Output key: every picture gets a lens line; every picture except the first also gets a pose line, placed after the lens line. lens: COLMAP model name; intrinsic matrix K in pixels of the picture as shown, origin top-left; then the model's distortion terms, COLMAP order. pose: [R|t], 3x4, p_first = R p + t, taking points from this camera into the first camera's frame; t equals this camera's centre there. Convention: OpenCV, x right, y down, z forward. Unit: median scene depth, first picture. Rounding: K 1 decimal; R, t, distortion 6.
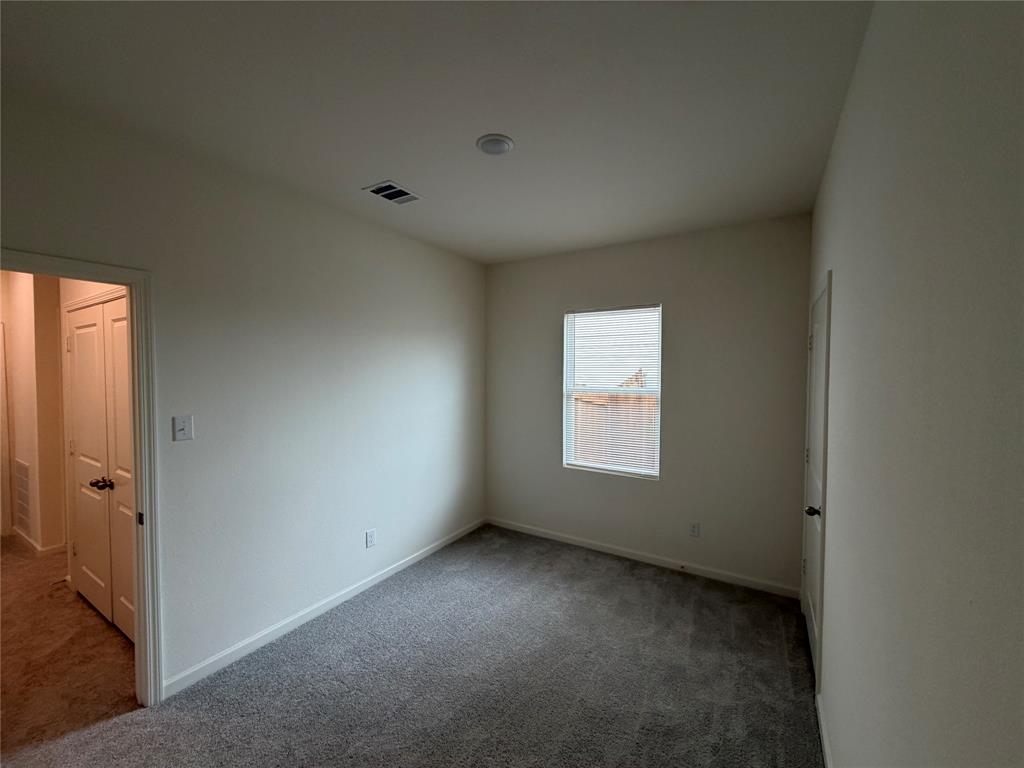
lens RADIAL K [[411.3, 0, 533.9], [0, 411.3, 383.1], [0, 0, 1]] dist [0.011822, -0.000489]
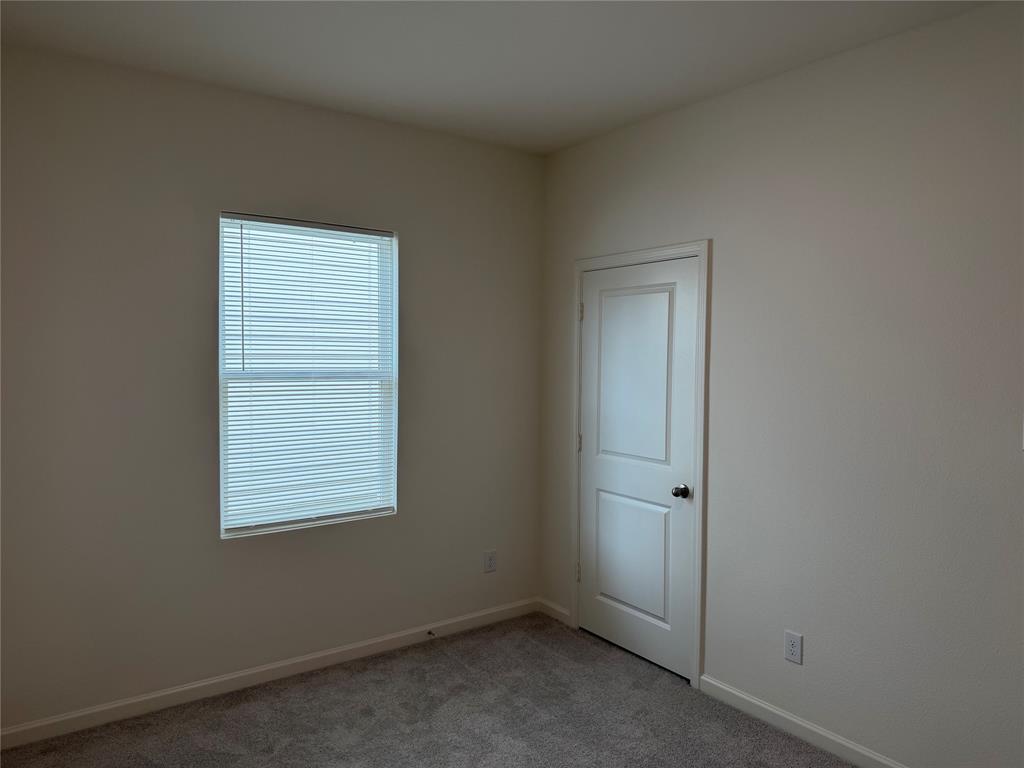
lens RADIAL K [[728.3, 0, 513.8], [0, 728.3, 374.9], [0, 0, 1]] dist [0.034329, -0.043665]
pose [[0.381684, -0.031407, 0.923759, -0.645332], [0.004716, 0.999476, 0.032032, -0.010549], [-0.924281, -0.007869, 0.381632, 0.409176]]
